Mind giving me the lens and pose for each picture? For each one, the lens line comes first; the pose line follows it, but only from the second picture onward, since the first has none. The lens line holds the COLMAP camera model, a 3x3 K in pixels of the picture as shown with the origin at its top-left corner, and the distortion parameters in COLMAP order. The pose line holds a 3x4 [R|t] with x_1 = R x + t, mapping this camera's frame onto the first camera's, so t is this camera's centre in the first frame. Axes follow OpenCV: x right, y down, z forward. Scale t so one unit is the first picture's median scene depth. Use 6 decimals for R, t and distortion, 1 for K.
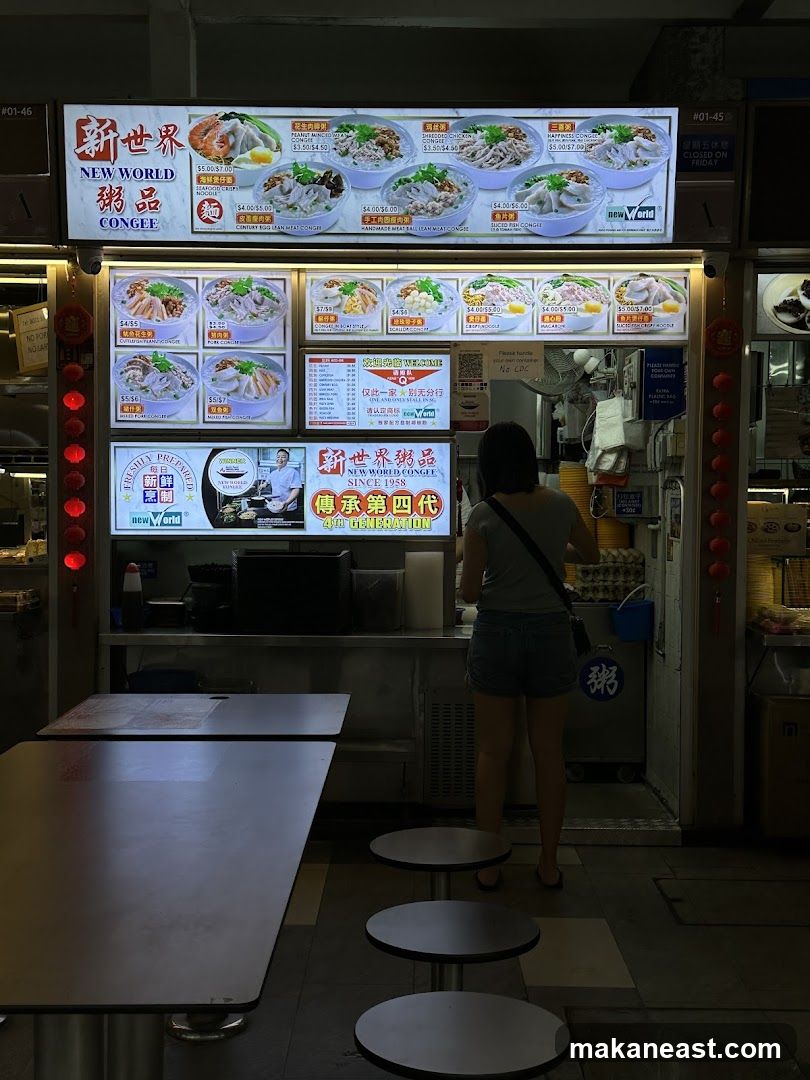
lens RADIAL K [[1411.6, 0, 405.0], [0, 1411.6, 540.0], [0, 0, 1]] dist [0.190038, -0.364389]
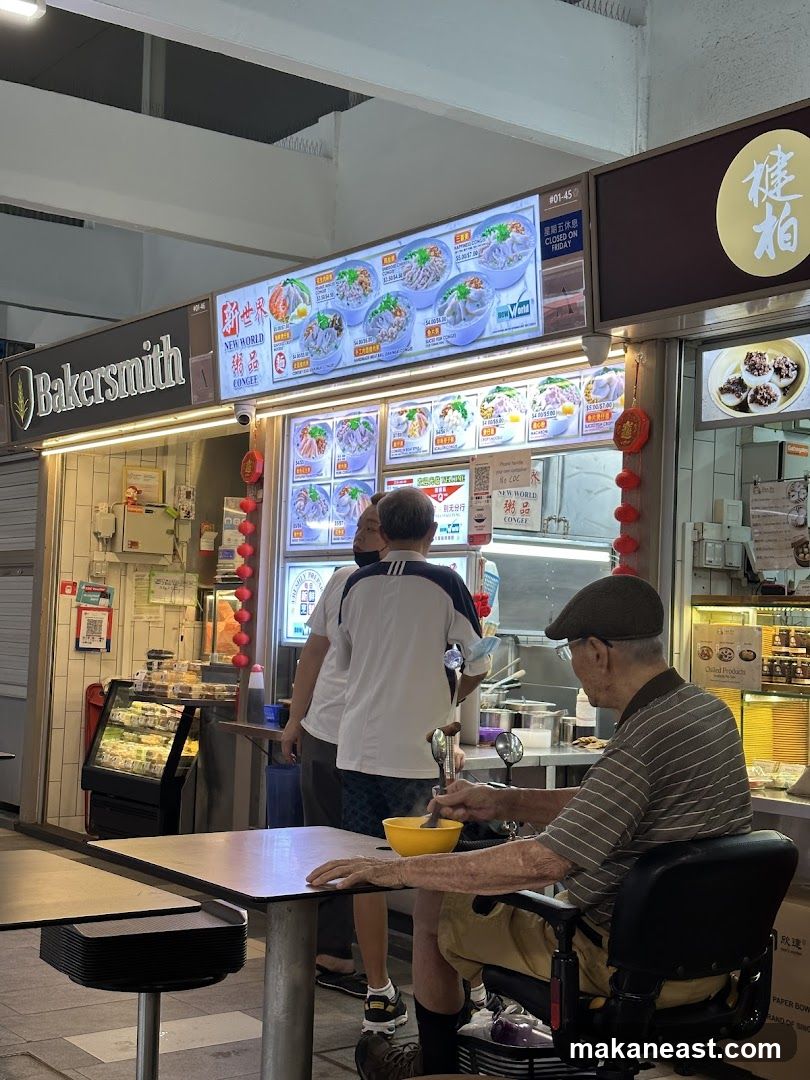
lens RADIAL K [[1526.5, 0, 405.0], [0, 1526.5, 540.0], [0, 0, 1]] dist [0.133532, 0.003518]
pose [[0.588356, -0.029380, -0.808068, 0.933141], [-0.063831, 0.994534, -0.082635, 0.011235], [0.806079, 0.100199, 0.583264, 0.364545]]
